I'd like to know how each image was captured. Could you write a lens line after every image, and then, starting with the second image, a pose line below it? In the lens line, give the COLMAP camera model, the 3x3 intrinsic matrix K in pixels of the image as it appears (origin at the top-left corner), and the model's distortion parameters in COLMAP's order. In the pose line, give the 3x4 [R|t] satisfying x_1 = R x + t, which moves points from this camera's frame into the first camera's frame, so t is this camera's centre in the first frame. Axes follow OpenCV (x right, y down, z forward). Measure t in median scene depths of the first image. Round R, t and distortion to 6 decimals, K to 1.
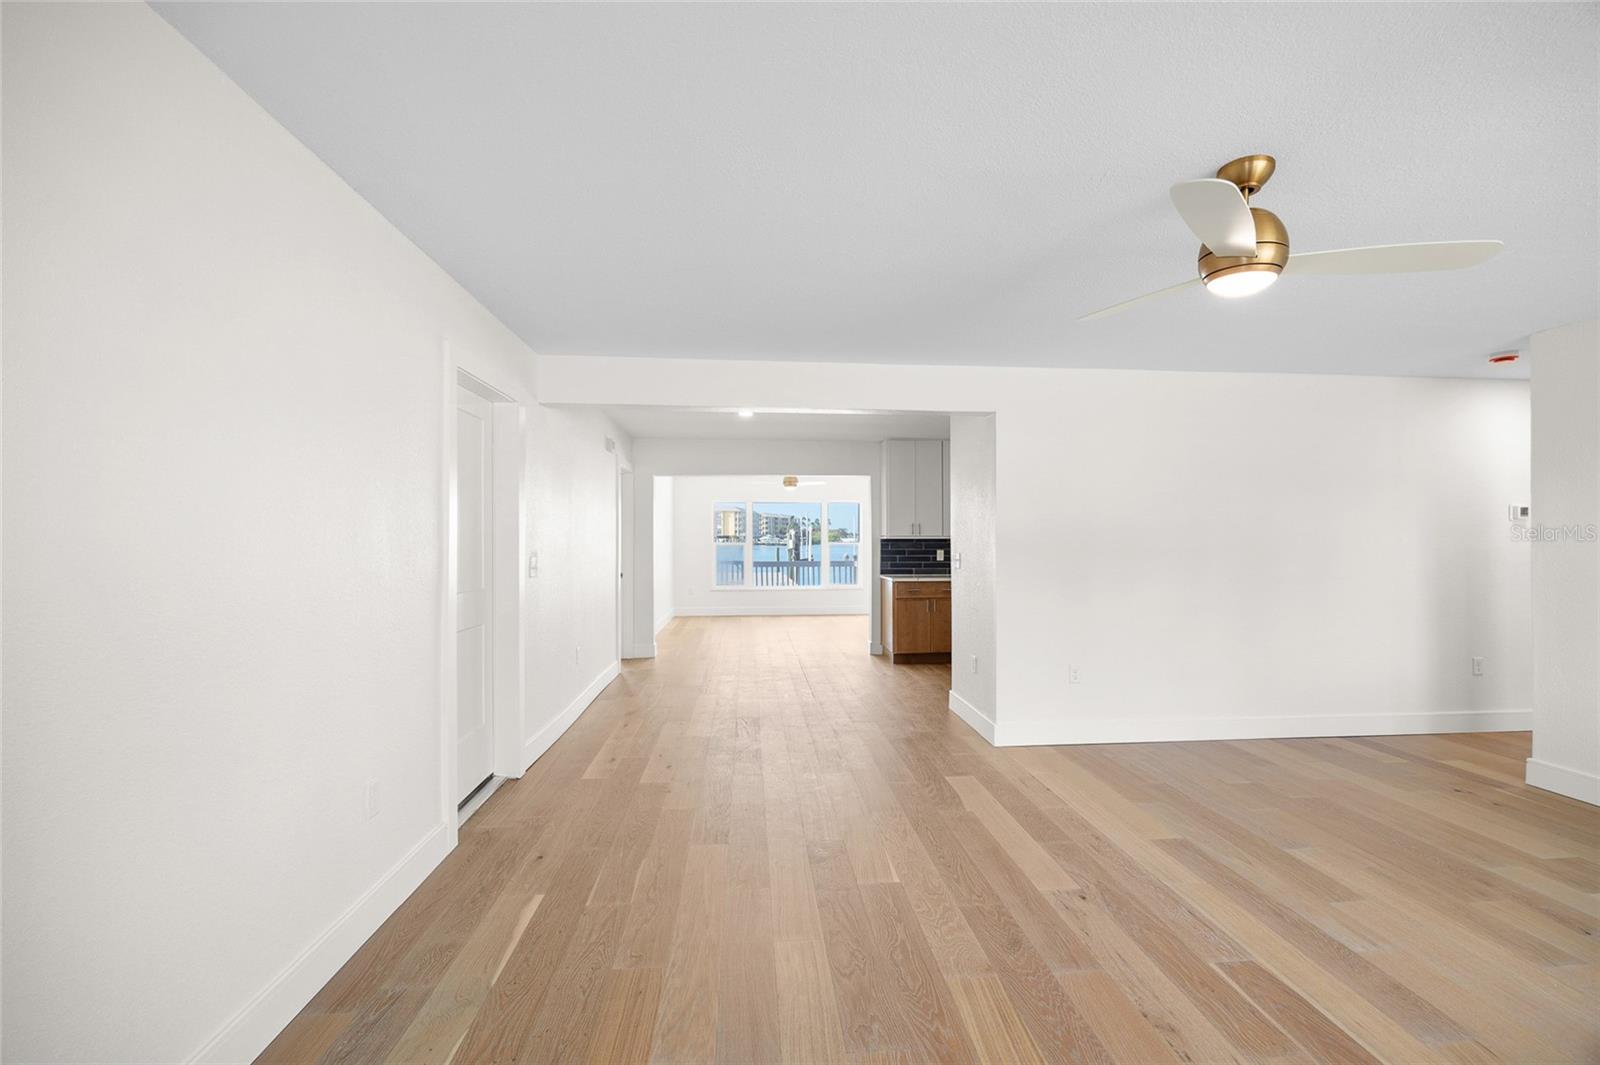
lens RADIAL K [[672.9, 0, 801.4], [0, 672.9, 534.1], [0, 0, 1]] dist [-0.014165, 0.001268]
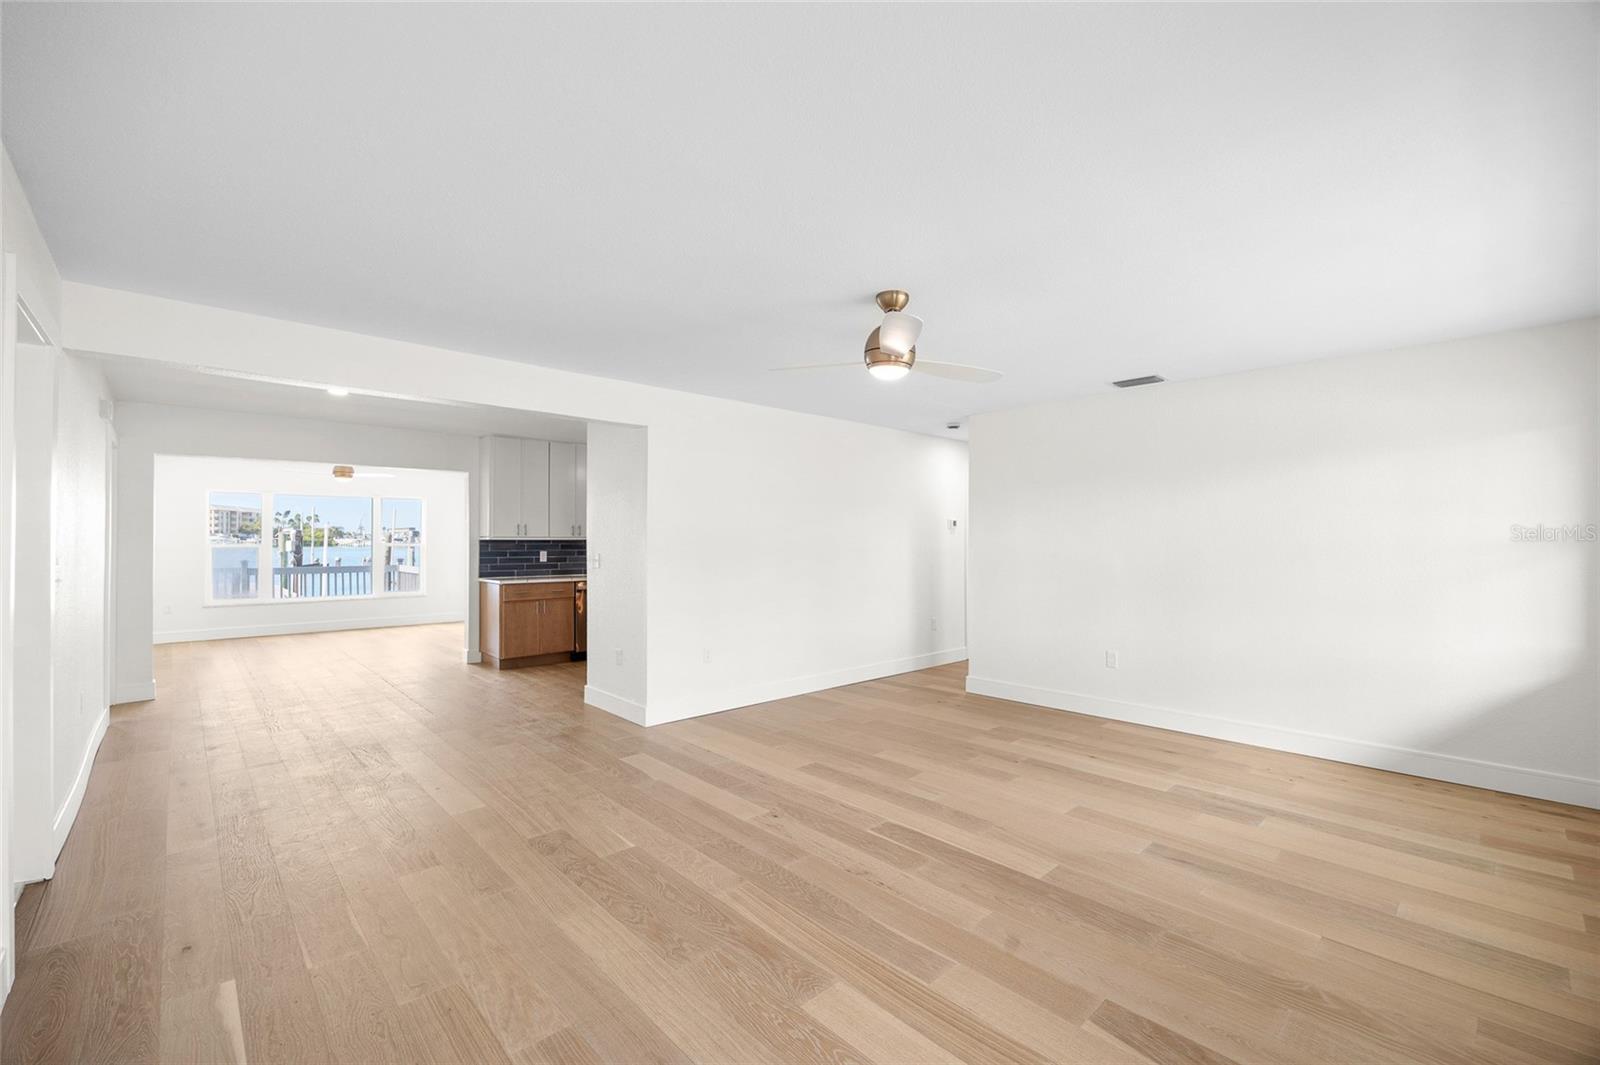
lens RADIAL K [[672.9, 0, 802.8], [0, 672.9, 536.2], [0, 0, 1]] dist [-0.014165, 0.001268]
pose [[0.783542, 0.004738, 0.621321, -0.247552], [-0.005829, 0.999983, -0.000274, -0.001341], [-0.621312, -0.003407, 0.783556, -0.040178]]
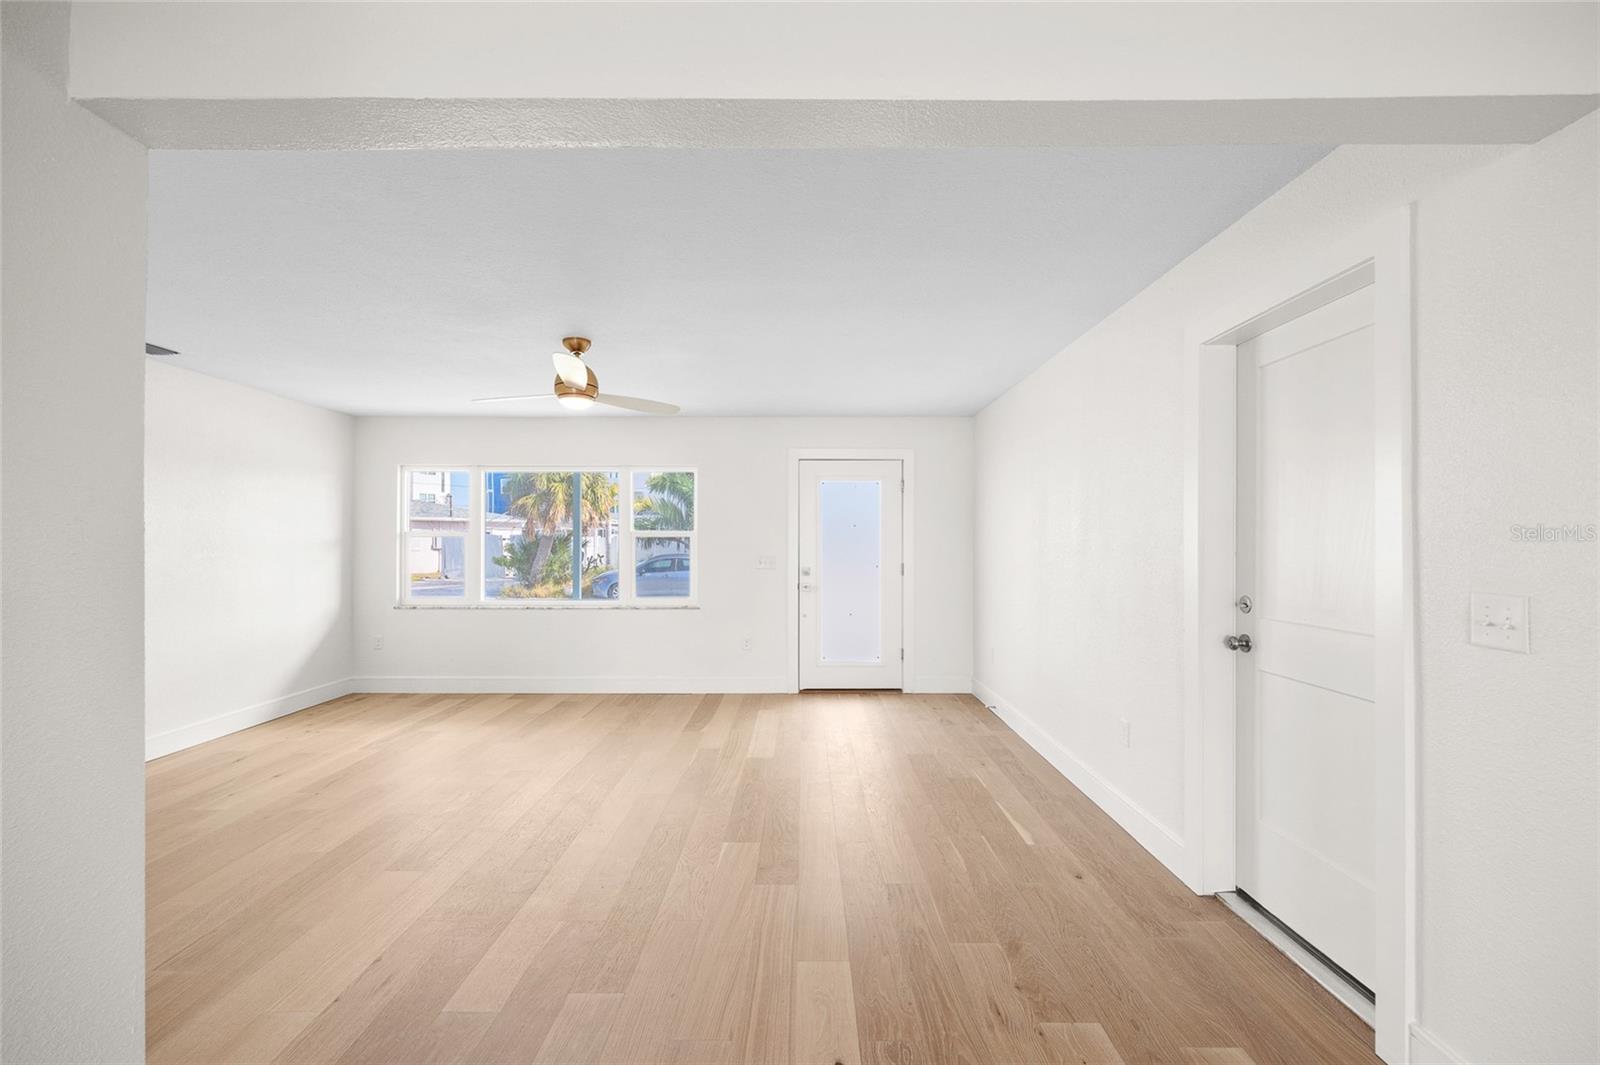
lens RADIAL K [[692.4, 0, 809.4], [0, 692.4, 536.6], [0, 0, 1]] dist [-0.000164, -0.000021]
pose [[-0.997319, -0.000267, 0.073179, -0.063365], [-0.001487, 0.999861, -0.016620, 0.010908], [-0.073164, -0.016684, -0.997180, 1.613481]]
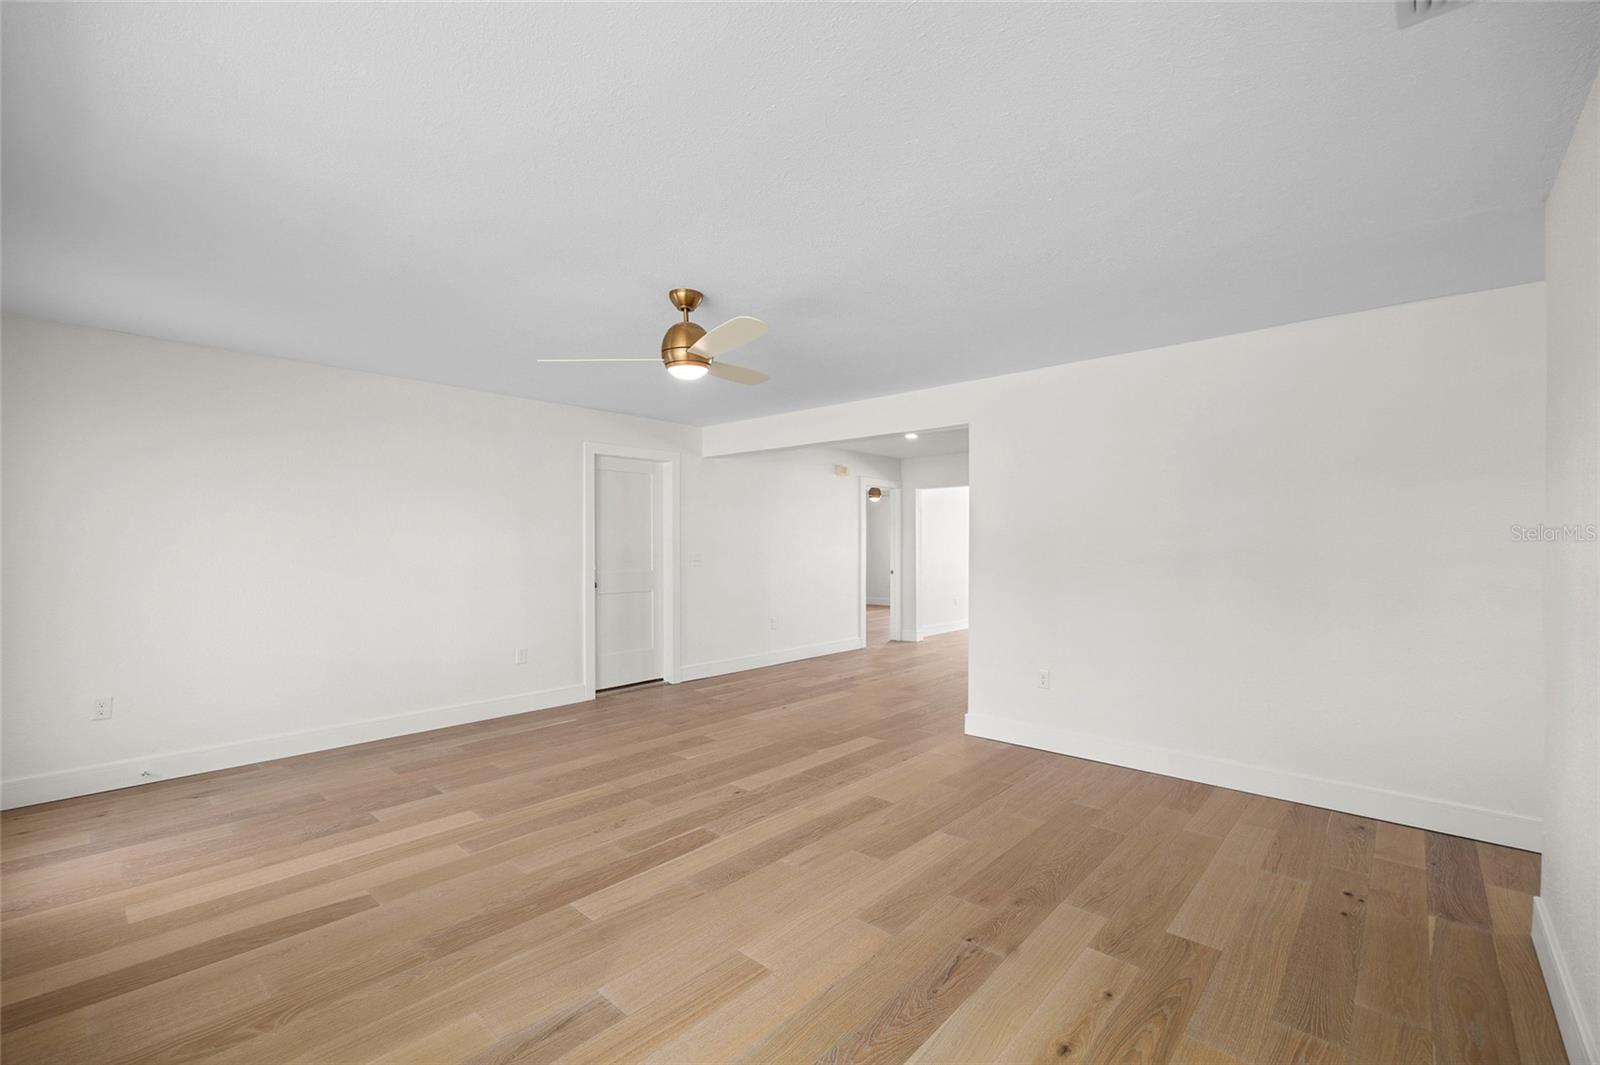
lens RADIAL K [[672.9, 0, 796.5], [0, 672.9, 541.8], [0, 0, 1]] dist [-0.014165, 0.001268]
pose [[0.680427, -0.003003, -0.732810, 1.099741], [0.007589, 0.999967, 0.002949, 0.002221], [0.732777, -0.007567, 0.680427, 0.082844]]
